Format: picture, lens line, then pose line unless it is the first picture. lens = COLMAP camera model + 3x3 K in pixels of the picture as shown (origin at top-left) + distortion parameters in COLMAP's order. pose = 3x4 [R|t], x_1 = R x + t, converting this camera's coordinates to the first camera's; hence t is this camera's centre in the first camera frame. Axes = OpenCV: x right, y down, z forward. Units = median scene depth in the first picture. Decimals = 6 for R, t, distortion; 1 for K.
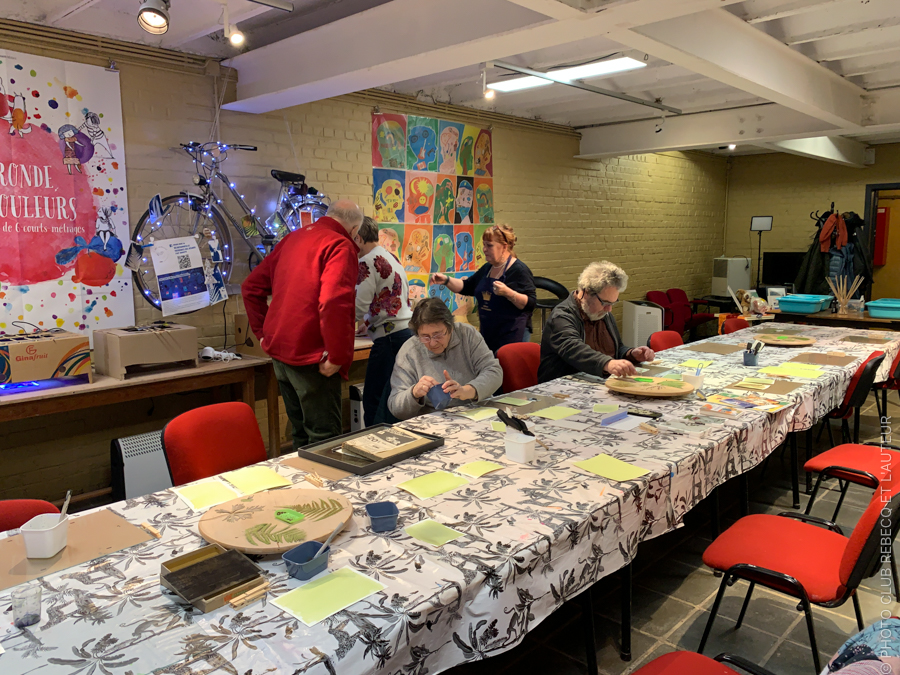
lens RADIAL K [[680.6, 0, 446.3], [0, 680.6, 335.5], [0, 0, 1]] dist [0.061585, -0.097971]
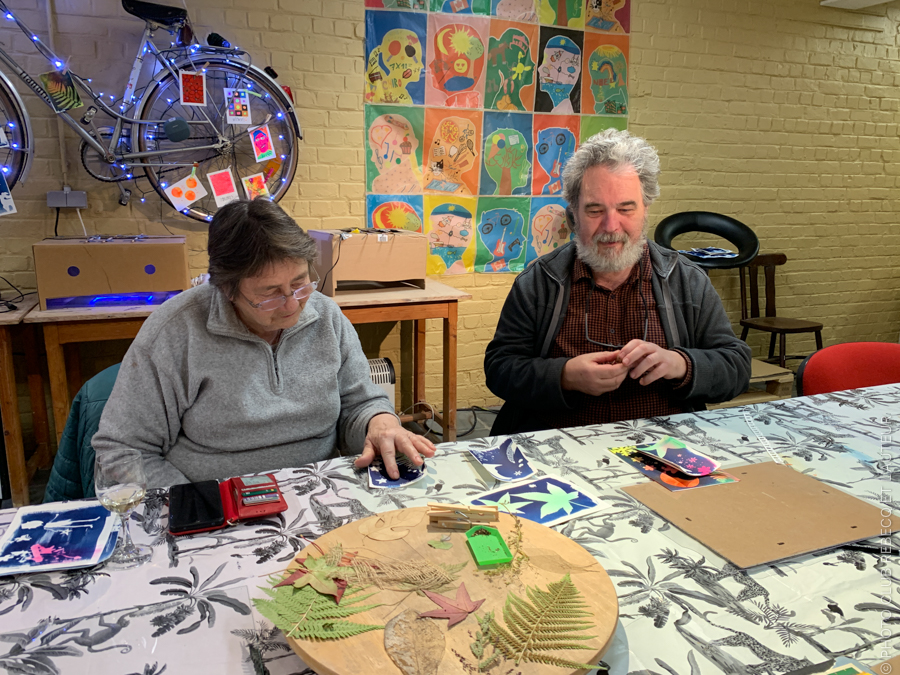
lens RADIAL K [[694.2, 0, 449.4], [0, 694.2, 324.7], [0, 0, 1]] dist [-0.000245, -0.000034]
pose [[0.905697, 0.105021, -0.410710, 0.319281], [-0.080272, 0.993787, 0.077102, -0.034163], [0.416256, -0.036862, 0.908500, 0.642364]]
